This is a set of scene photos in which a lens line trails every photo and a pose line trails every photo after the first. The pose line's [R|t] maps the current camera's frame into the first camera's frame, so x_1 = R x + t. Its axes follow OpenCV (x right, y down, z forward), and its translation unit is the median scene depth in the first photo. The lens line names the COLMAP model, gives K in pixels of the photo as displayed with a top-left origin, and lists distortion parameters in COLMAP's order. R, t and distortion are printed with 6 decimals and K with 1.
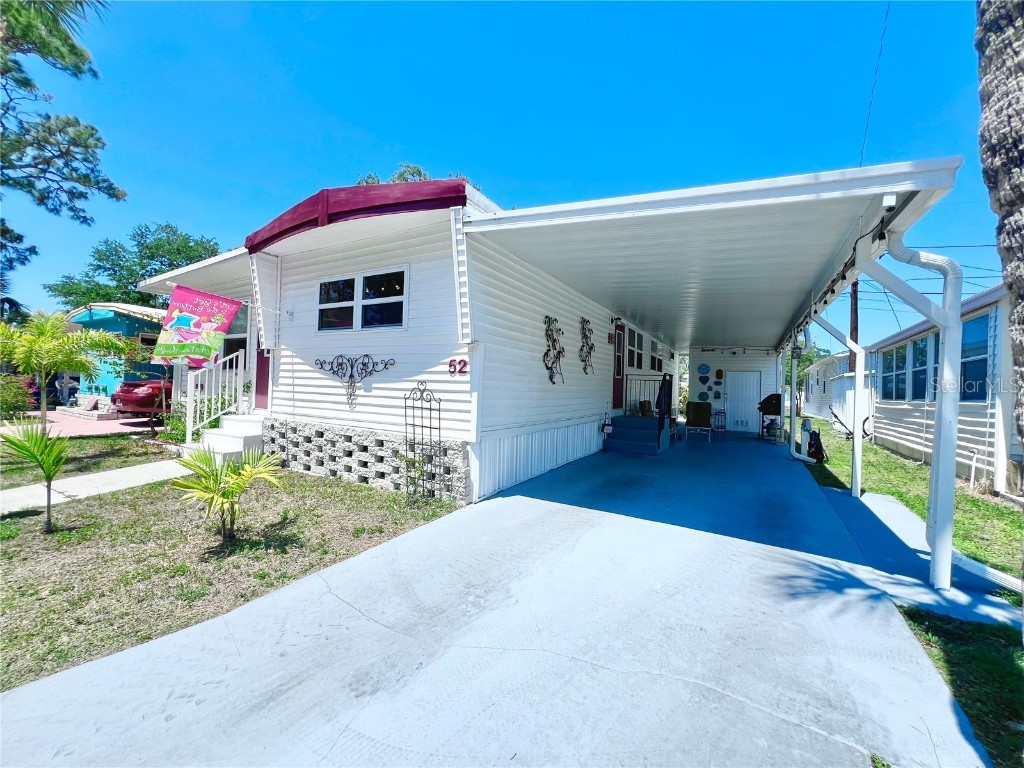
lens RADIAL K [[410.5, 0, 514.9], [0, 410.5, 382.9], [0, 0, 1]] dist [-0.001569, 0.000117]
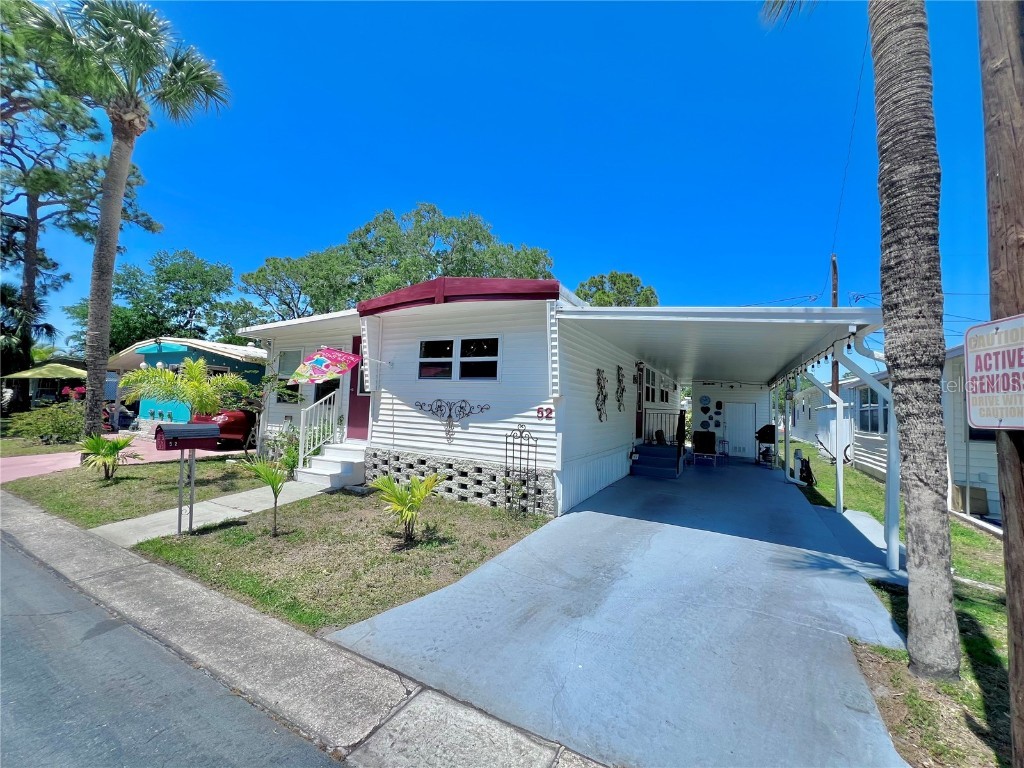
lens RADIAL K [[410.5, 0, 514.9], [0, 410.5, 382.9], [0, 0, 1]] dist [-0.001569, 0.000117]
pose [[0.999617, 0.009845, 0.025877, -0.229564], [-0.008639, 0.998890, -0.046314, -0.063107], [-0.026304, 0.046072, 0.998592, -0.284197]]
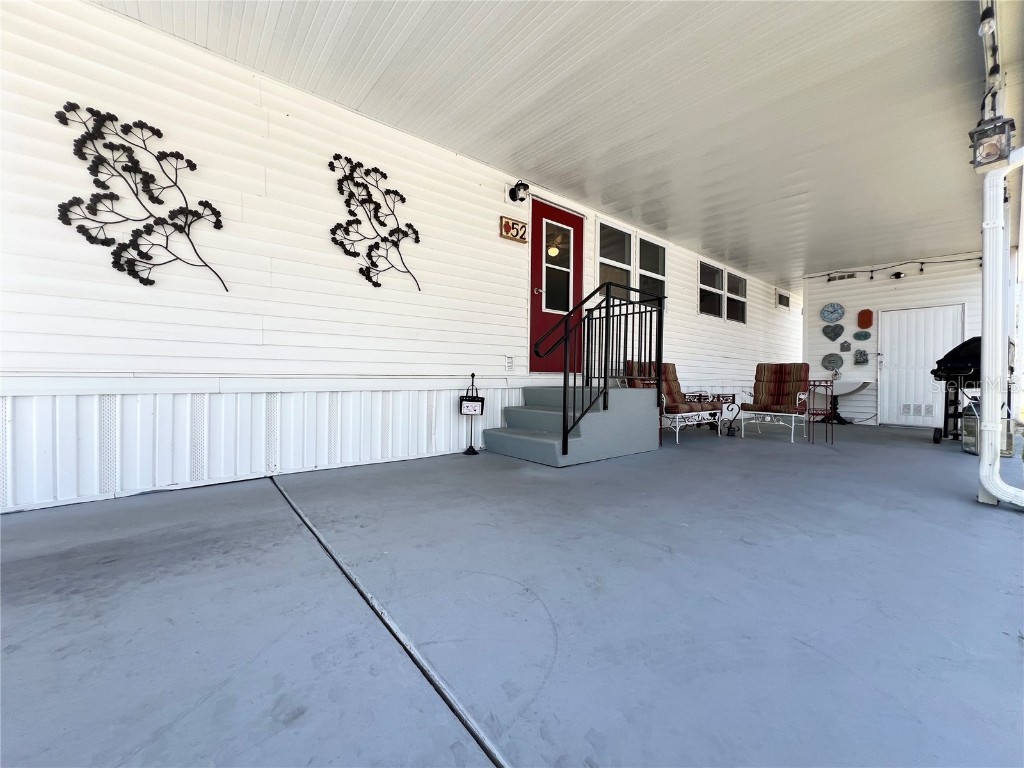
lens RADIAL K [[410.5, 0, 514.9], [0, 410.5, 382.9], [0, 0, 1]] dist [-0.001569, 0.000117]
pose [[0.933081, -0.019351, -0.359146, 0.657936], [0.023404, 0.999702, 0.006939, 0.120621], [0.358905, -0.014880, 0.933256, 0.841841]]
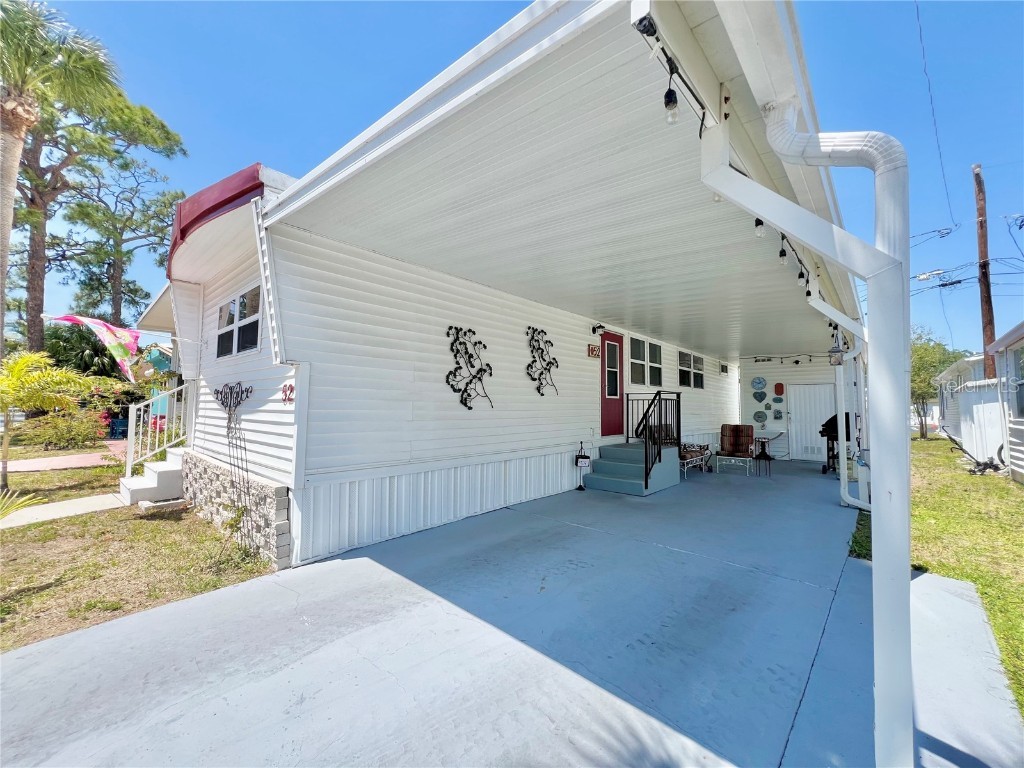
lens RADIAL K [[410.5, 0, 514.9], [0, 410.5, 382.9], [0, 0, 1]] dist [-0.001569, 0.000117]
pose [[0.977266, -0.036187, -0.208906, 0.397703], [0.025056, 0.998134, -0.055685, -0.002577], [0.210531, 0.049184, 0.976349, 0.252196]]
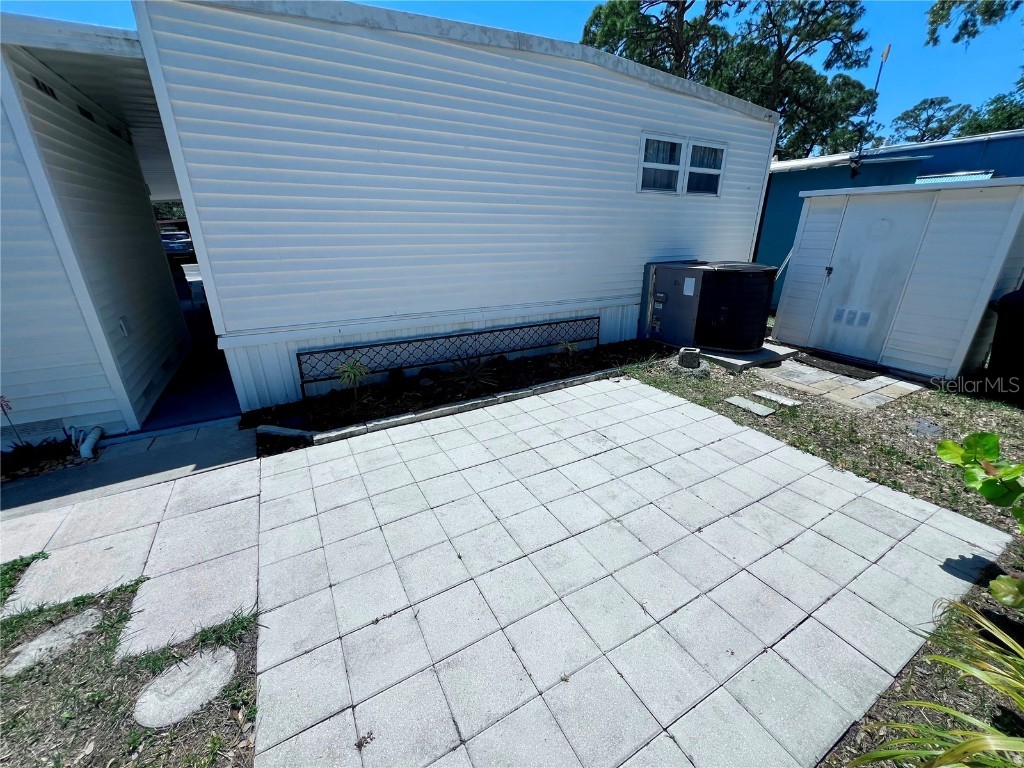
lens RADIAL K [[410.5, 0, 514.9], [0, 410.5, 382.9], [0, 0, 1]] dist [-0.001569, 0.000117]
pose [[0.513675, -0.332104, 0.791104, -1.732684], [0.009051, 0.924095, 0.382057, -0.081909], [-0.857937, -0.189093, 0.477690, 0.737237]]
